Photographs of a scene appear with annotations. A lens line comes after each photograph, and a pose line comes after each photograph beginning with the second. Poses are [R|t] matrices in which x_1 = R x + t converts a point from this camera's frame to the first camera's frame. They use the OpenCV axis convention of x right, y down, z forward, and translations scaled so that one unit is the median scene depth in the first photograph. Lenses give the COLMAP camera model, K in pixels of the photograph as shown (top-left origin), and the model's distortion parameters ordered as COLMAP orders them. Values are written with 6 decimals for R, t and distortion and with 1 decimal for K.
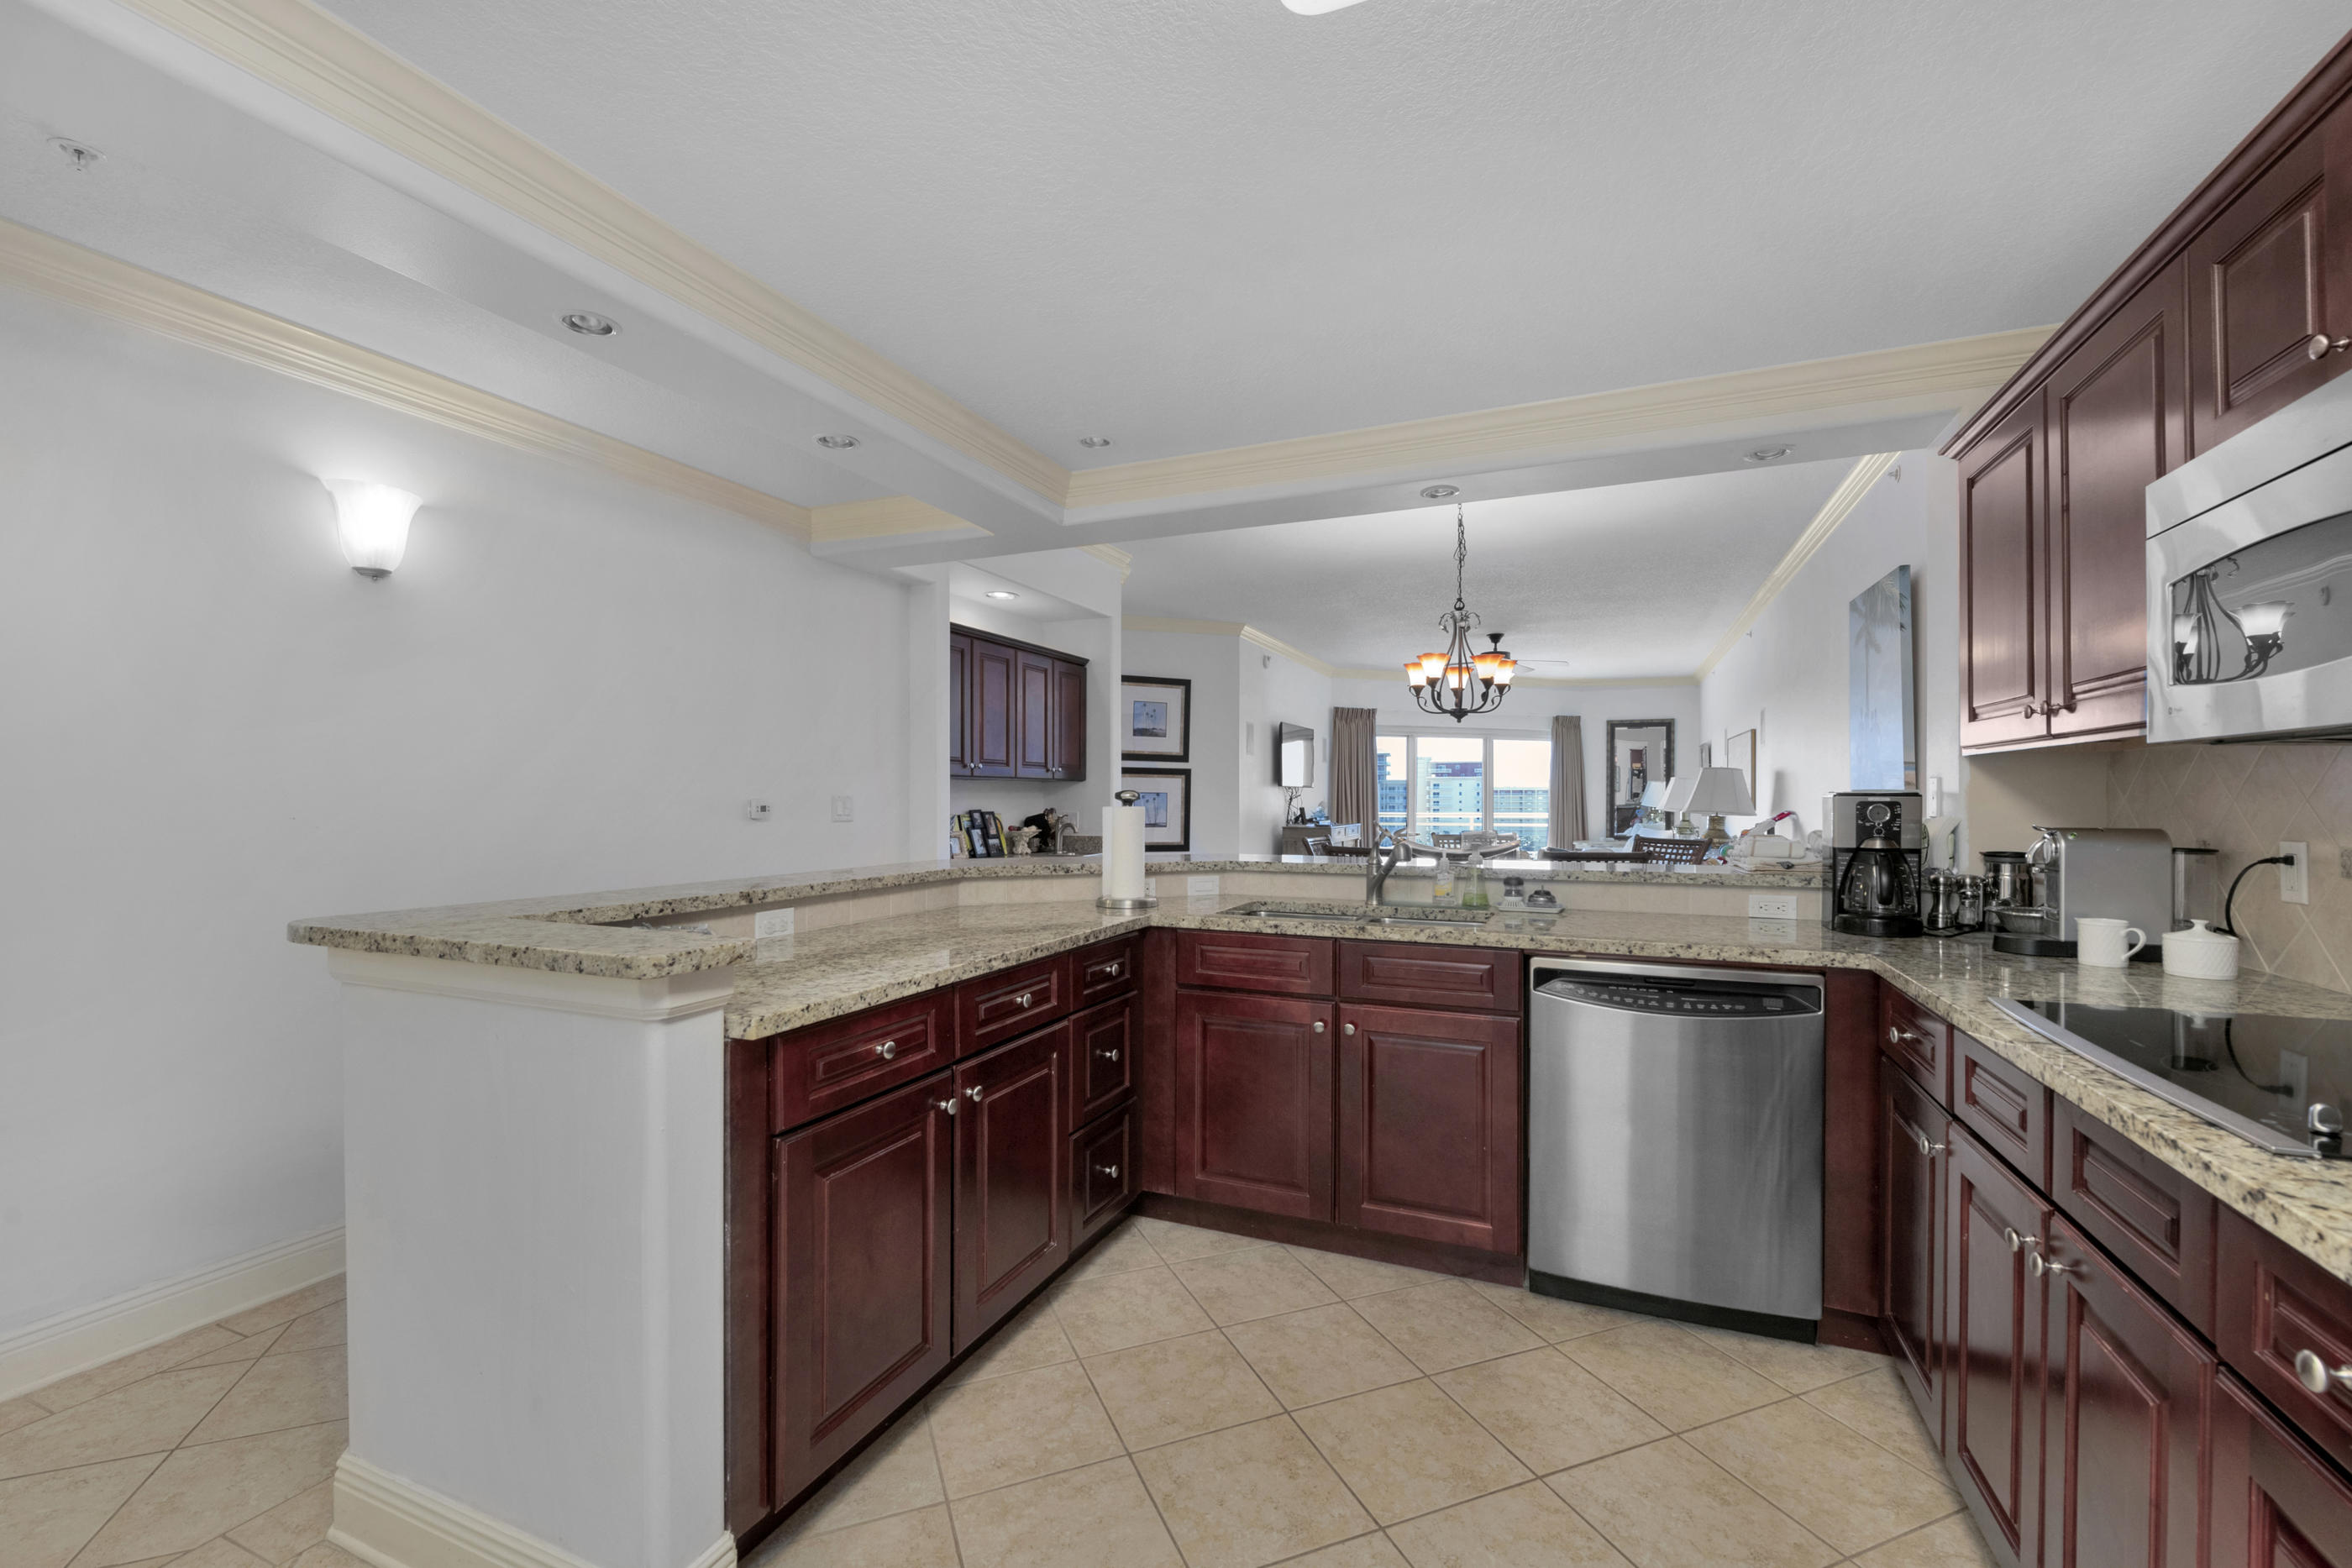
lens RADIAL K [[1002.9, 0, 1104.8], [0, 1002.9, 787.4], [0, 0, 1]] dist [0.002370, -0.008340]
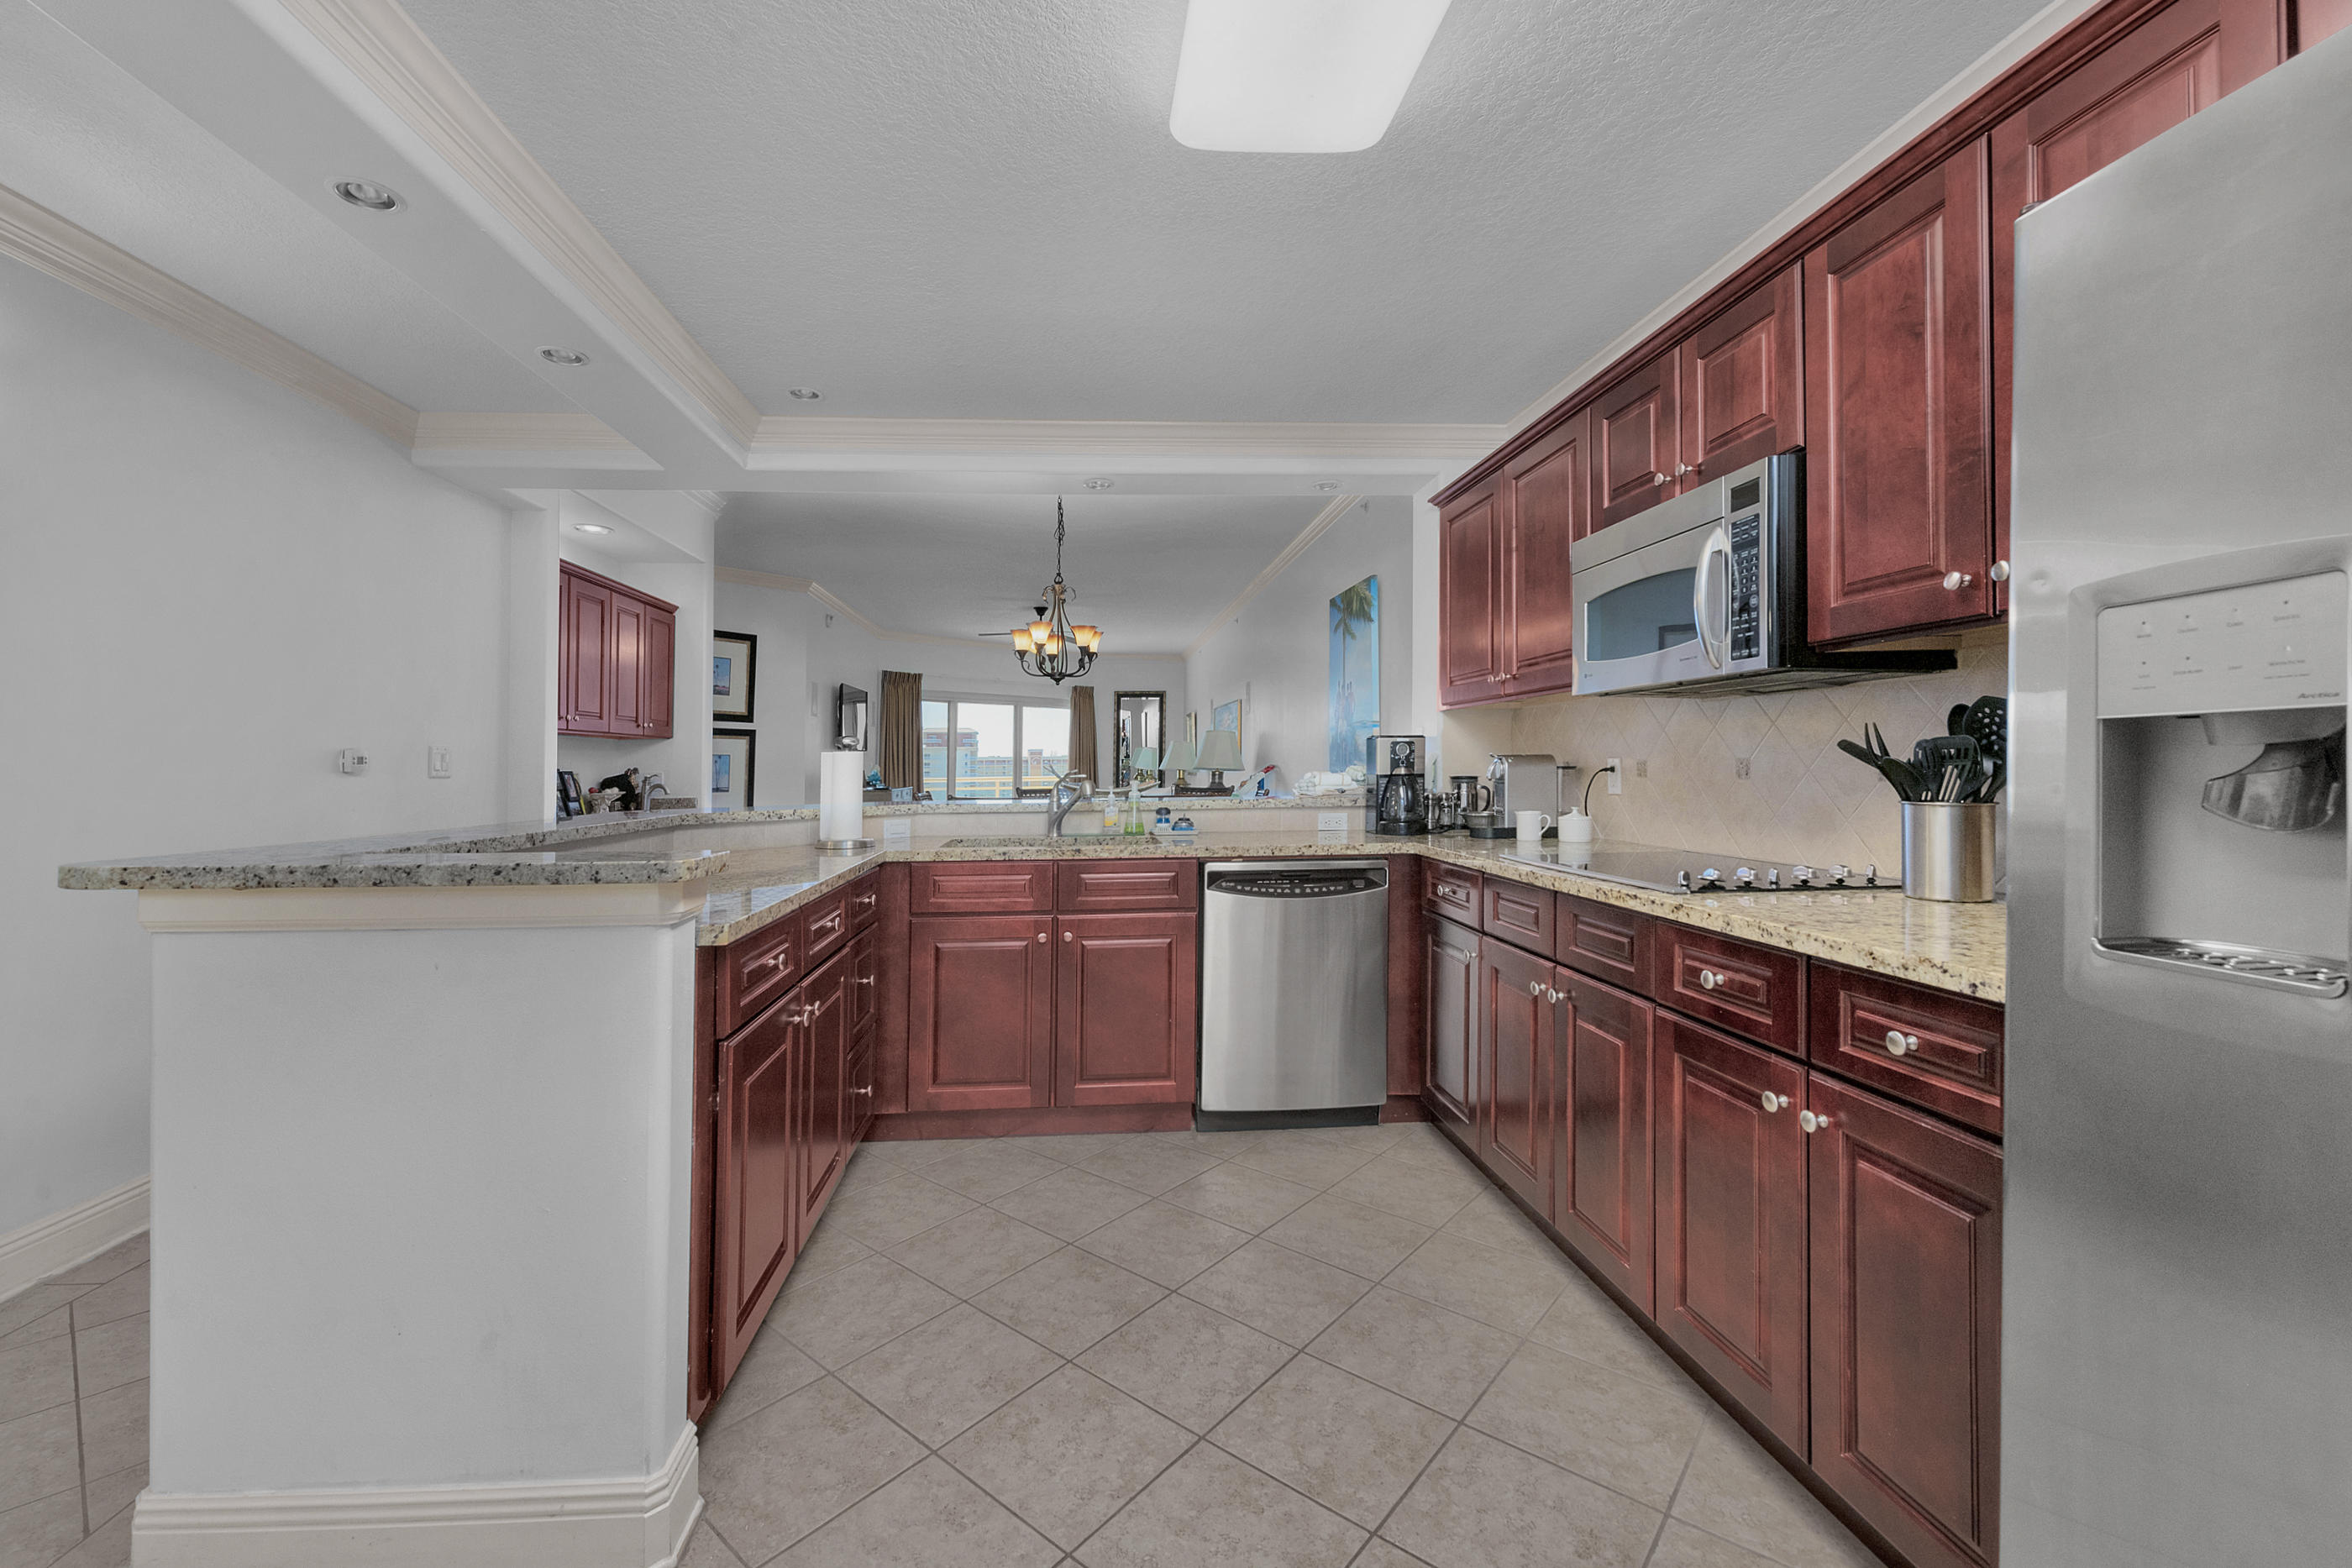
lens RADIAL K [[1031.0, 0, 1158.9], [0, 1031.0, 752.1], [0, 0, 1]] dist [-0.023143, -0.000260]
pose [[0.861562, -0.006318, 0.507613, -0.266775], [0.008722, 0.999959, -0.002358, 0.028594], [-0.507577, 0.006459, 0.861582, -0.090373]]
